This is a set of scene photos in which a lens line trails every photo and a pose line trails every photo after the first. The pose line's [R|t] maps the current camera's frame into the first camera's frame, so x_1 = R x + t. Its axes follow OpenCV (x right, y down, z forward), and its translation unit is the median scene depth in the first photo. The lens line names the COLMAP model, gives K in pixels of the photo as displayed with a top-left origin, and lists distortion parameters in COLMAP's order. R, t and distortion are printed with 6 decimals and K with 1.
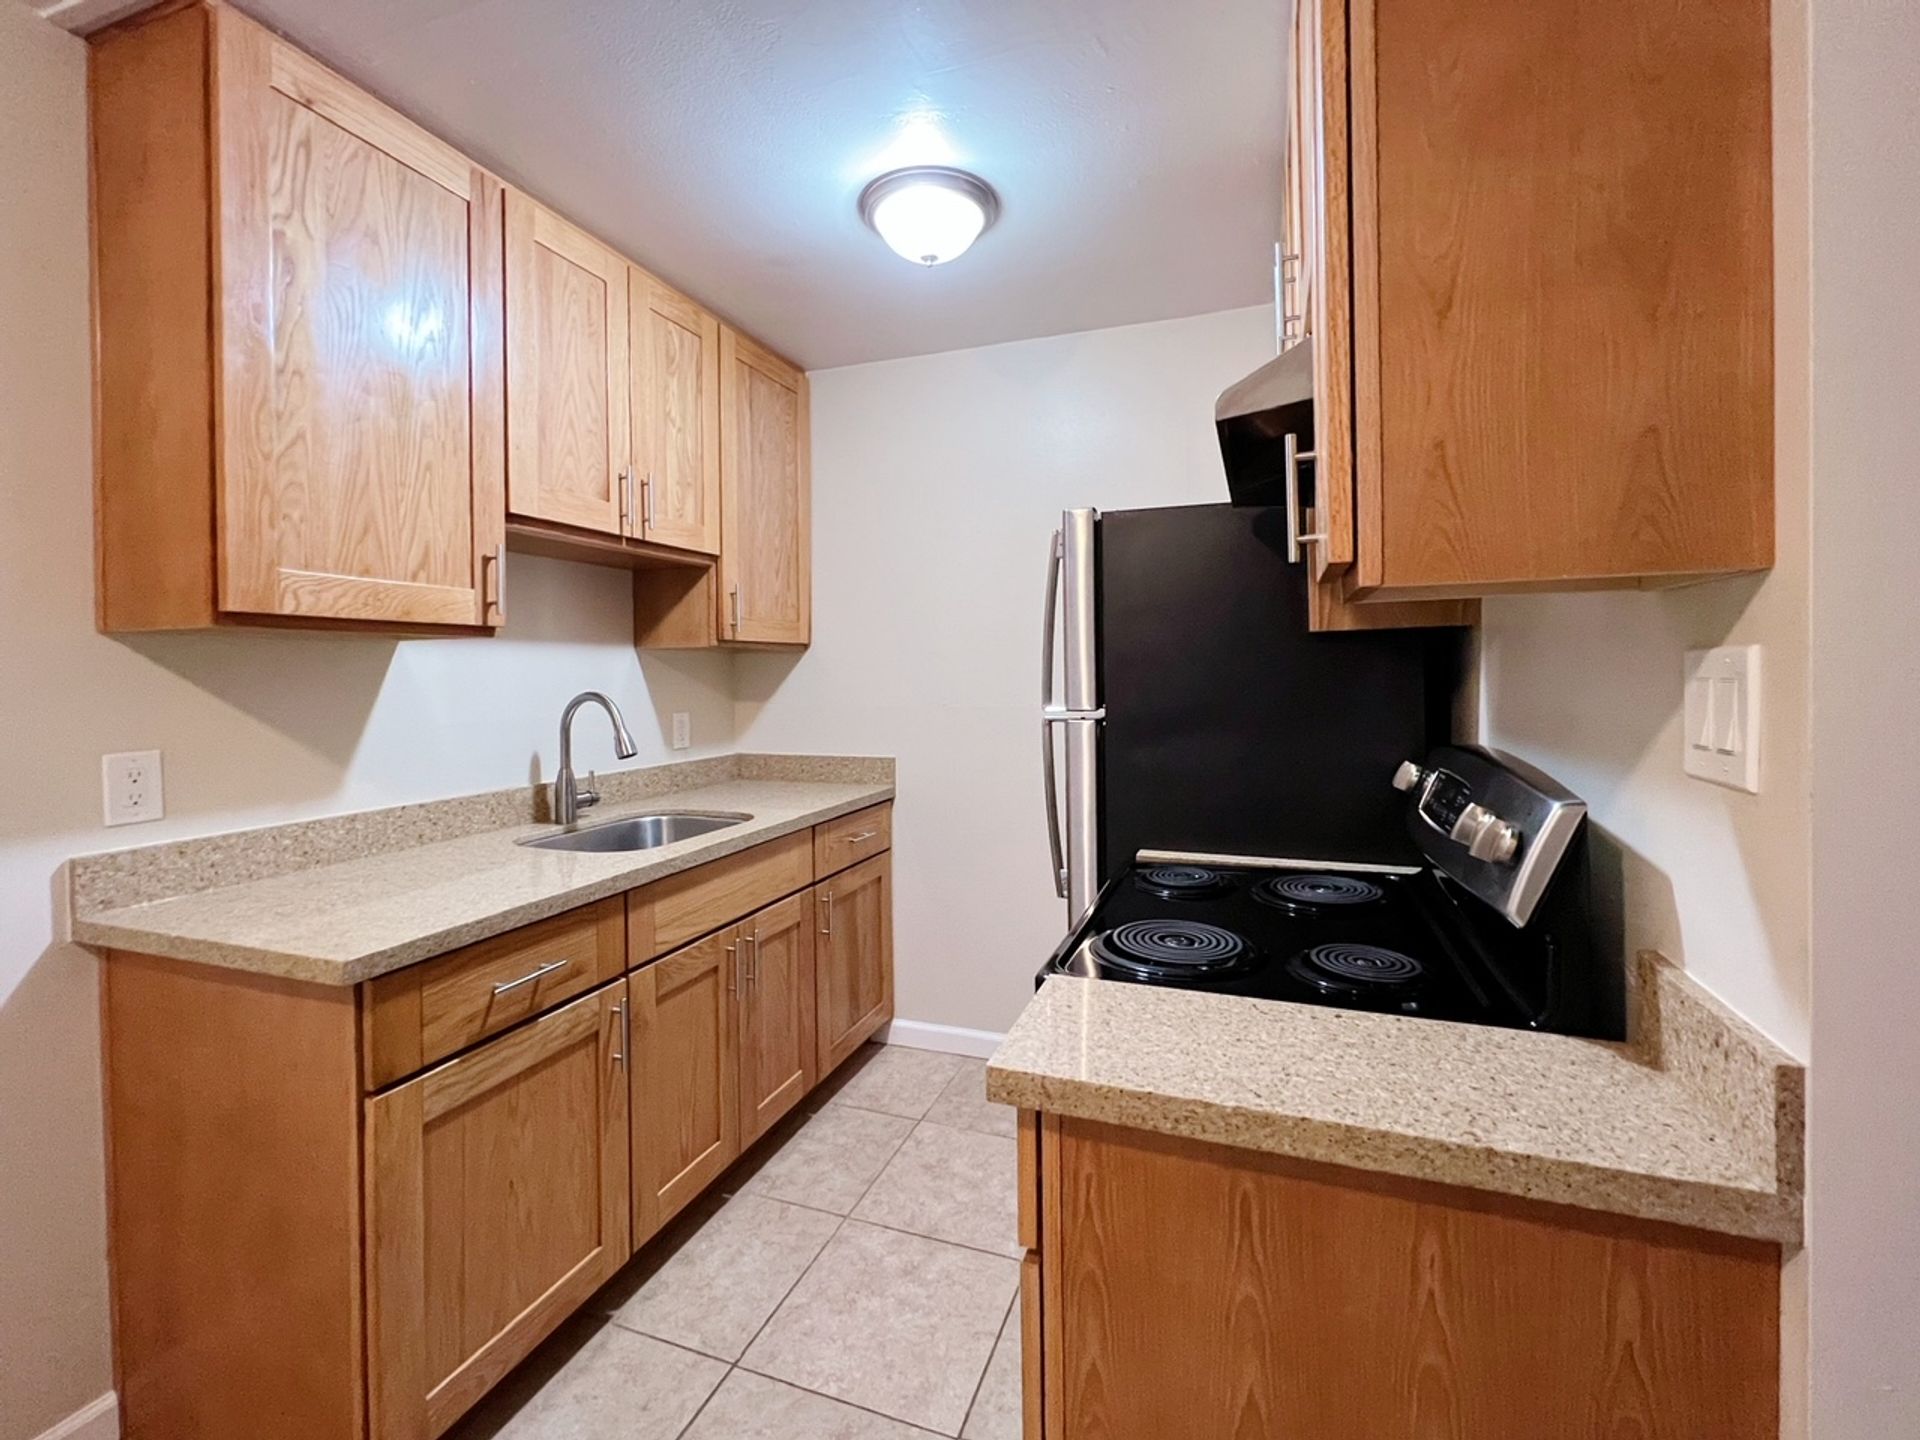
lens RADIAL K [[831.3, 0, 959.9], [0, 831.3, 675.9], [0, 0, 1]] dist [0.000714, 0.000421]
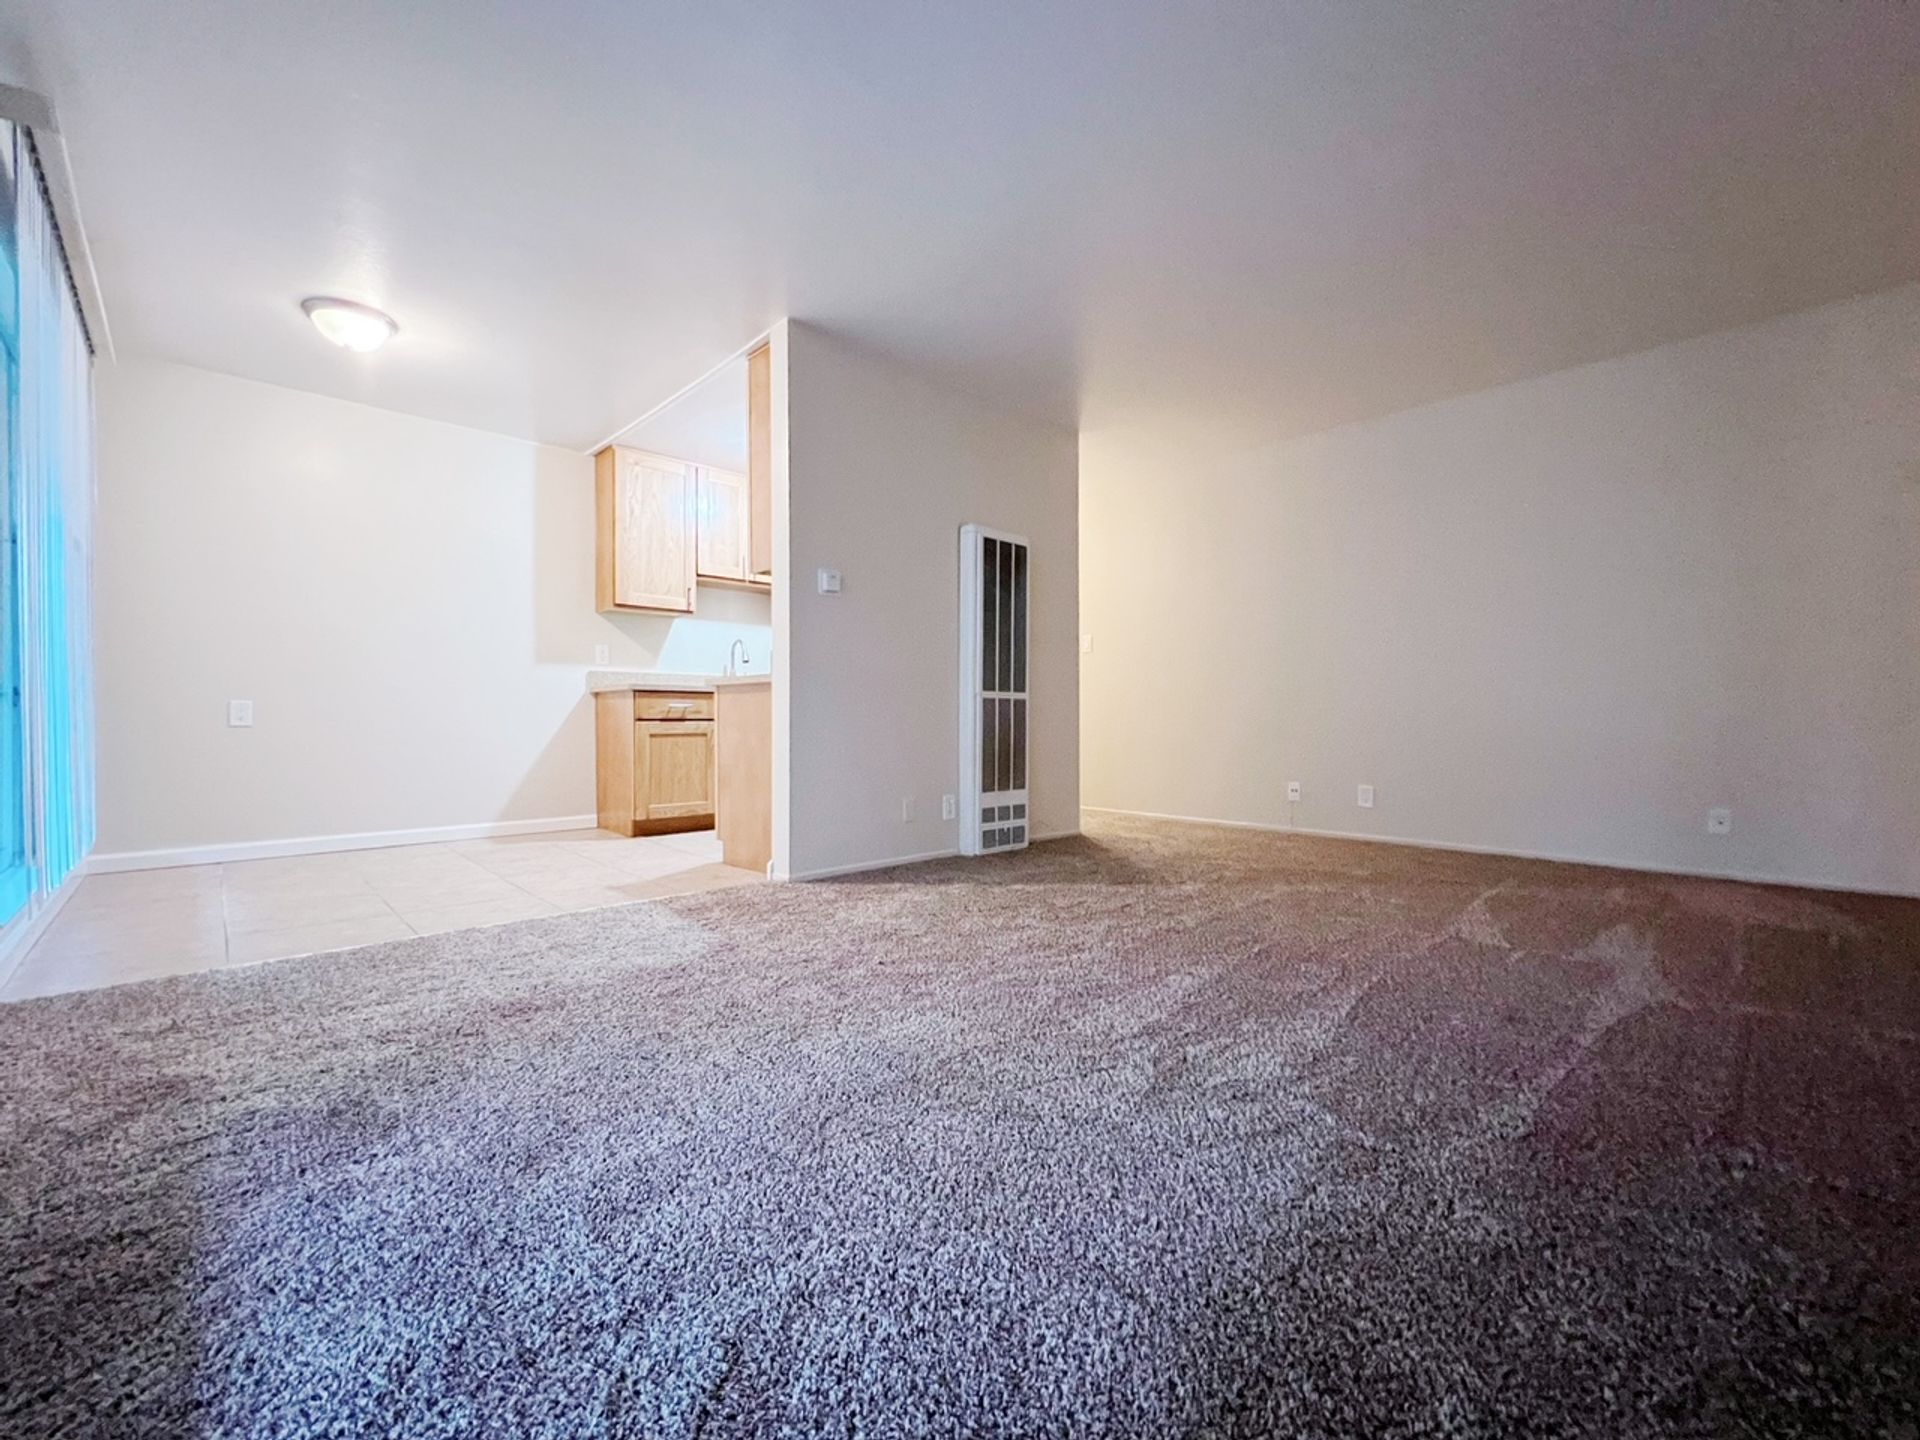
lens RADIAL K [[788.1, 0, 960.0], [0, 788.1, 720.0], [0, 0, 1]] dist [-0.000860, 0.000021]
pose [[0.894903, 0.012473, -0.446086, 1.739450], [-0.012650, 0.999917, 0.002580, 0.346213], [0.446081, 0.003334, 0.894987, -1.240832]]
